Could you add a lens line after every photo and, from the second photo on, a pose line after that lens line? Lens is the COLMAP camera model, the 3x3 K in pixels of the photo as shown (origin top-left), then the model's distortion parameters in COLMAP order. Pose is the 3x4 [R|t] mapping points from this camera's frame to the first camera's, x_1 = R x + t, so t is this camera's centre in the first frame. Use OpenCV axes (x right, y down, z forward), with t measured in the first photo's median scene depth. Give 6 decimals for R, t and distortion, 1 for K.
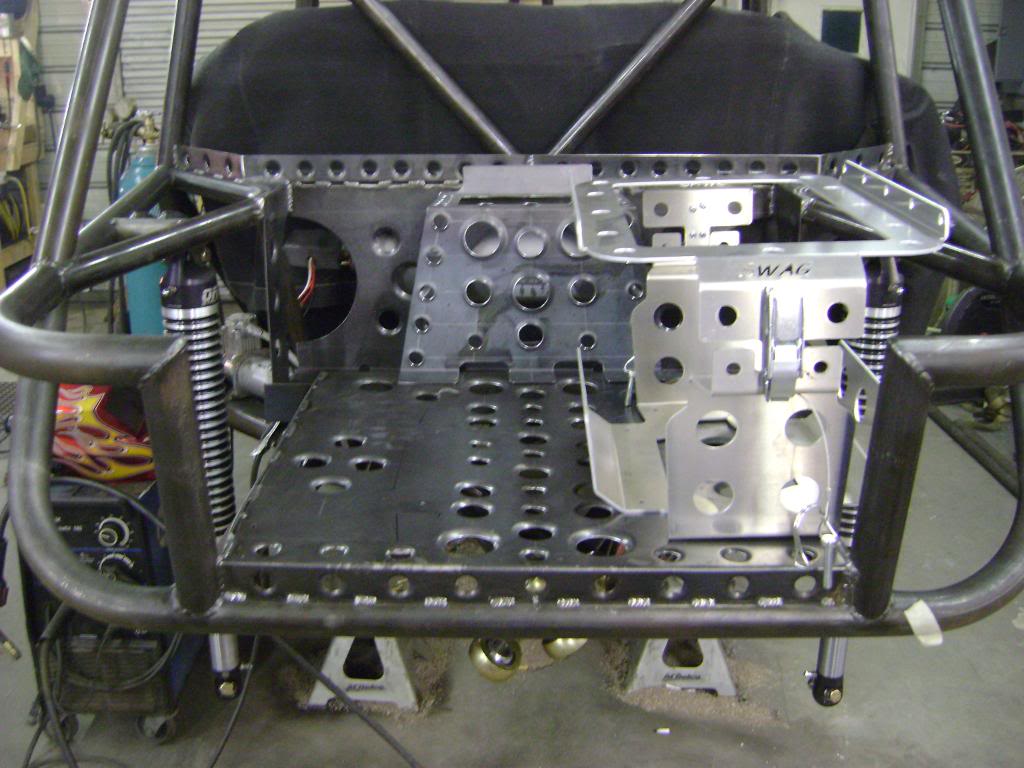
lens RADIAL K [[1063.9, 0, 509.2], [0, 1063.9, 357.9], [0, 0, 1]] dist [-0.168257, 0.123319]
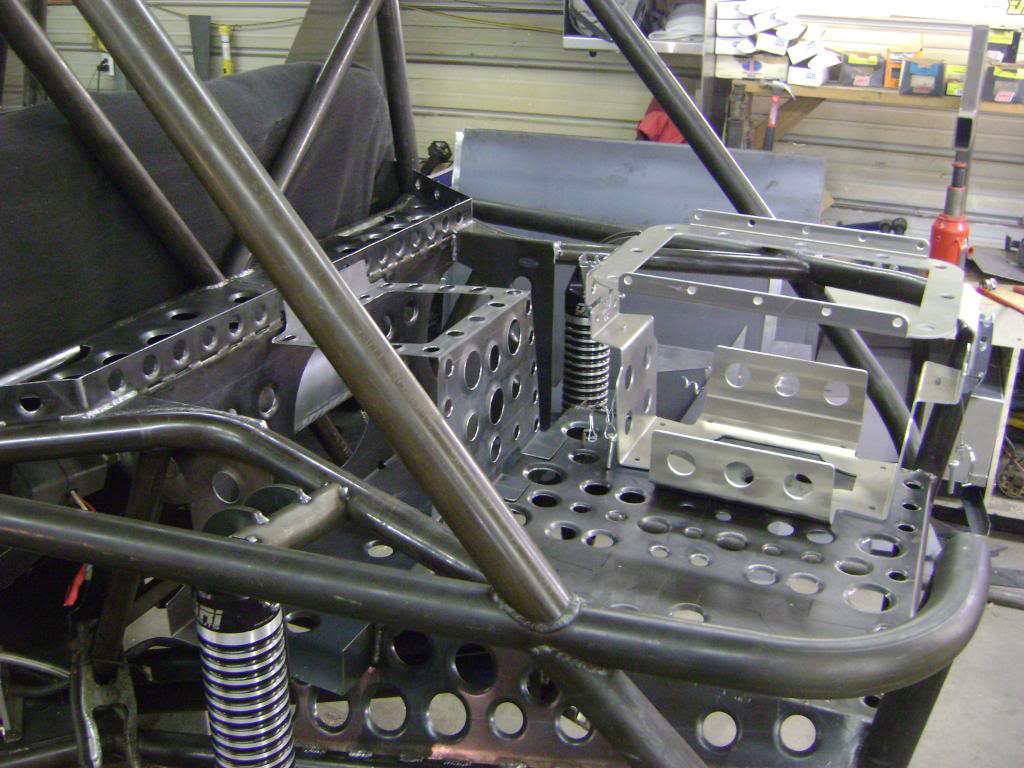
lens RADIAL K [[1063.9, 0, 509.2], [0, 1063.9, 357.9], [0, 0, 1]] dist [-0.168257, 0.123319]
pose [[0.388823, -0.321478, 0.863405, -0.675445], [0.262973, 0.936886, 0.230412, -0.274768], [-0.882985, 0.137463, 0.448822, 0.480647]]
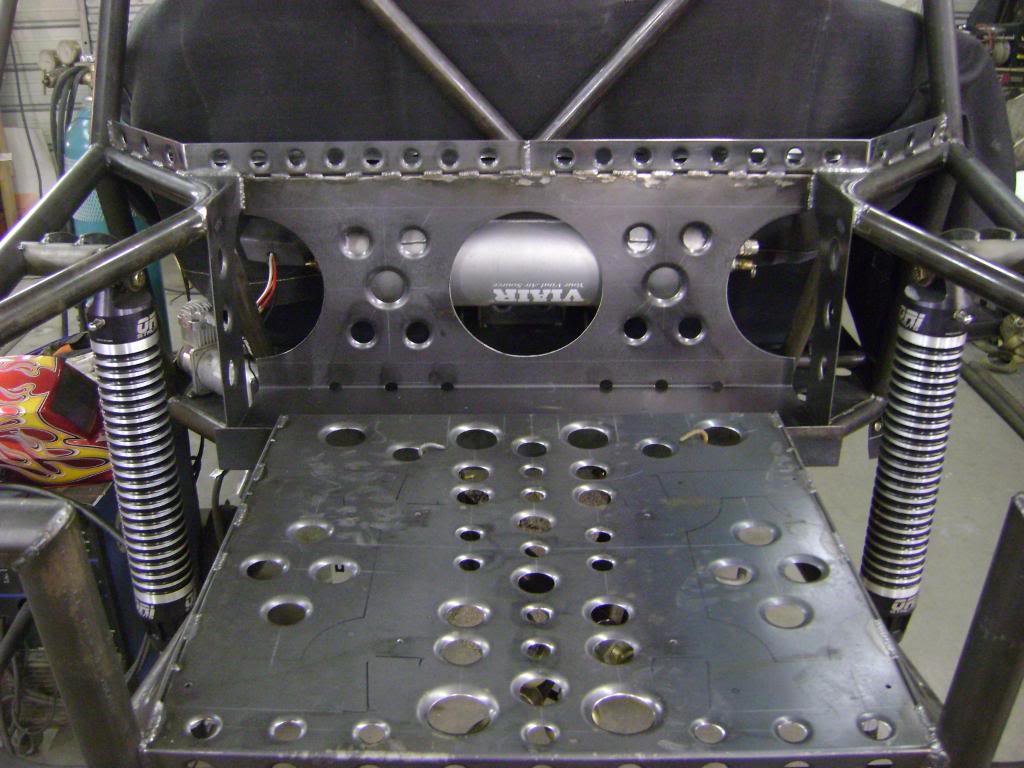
lens RADIAL K [[1063.9, 0, 509.2], [0, 1063.9, 357.9], [0, 0, 1]] dist [-0.168257, 0.123319]
pose [[0.999929, -0.007898, 0.008960, -0.002595], [0.006980, 0.995136, 0.098261, -0.100510], [-0.009692, -0.098192, 0.995120, 0.146333]]
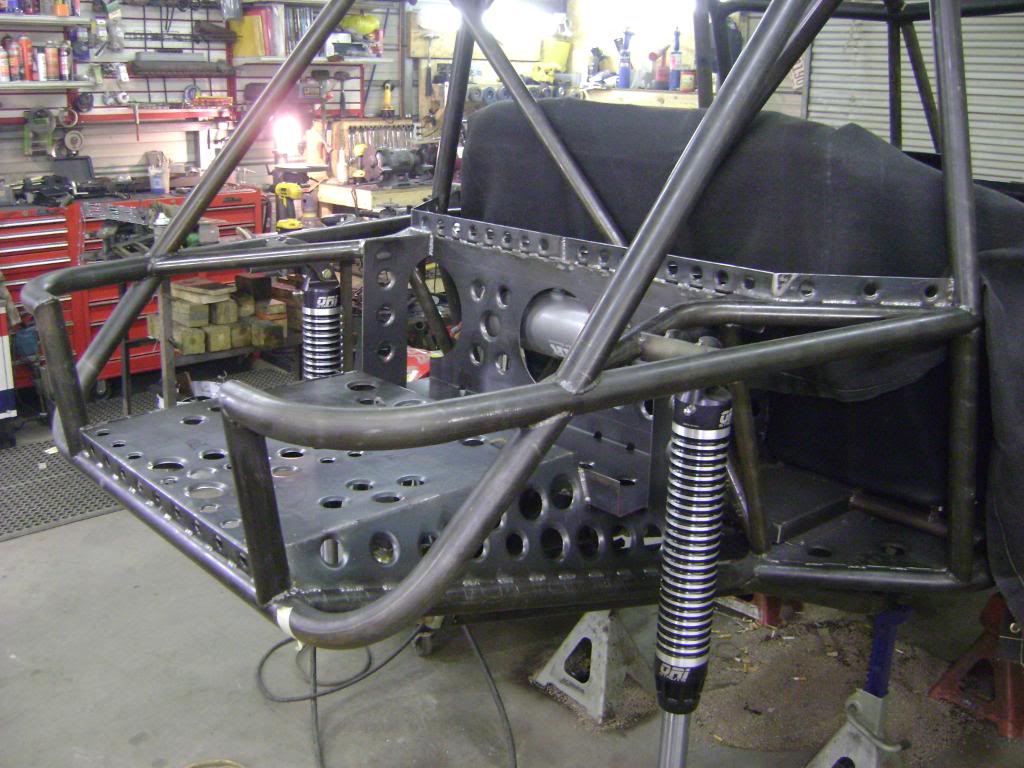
lens RADIAL K [[1064.3, 0, 504.3], [0, 1064.3, 361.7], [0, 0, 1]] dist [-0.162839, 0.115493]
pose [[0.676305, 0.209043, -0.706337, 0.810021], [-0.240885, 0.968930, 0.056115, -0.106335], [0.696122, 0.132195, 0.705648, 0.146727]]
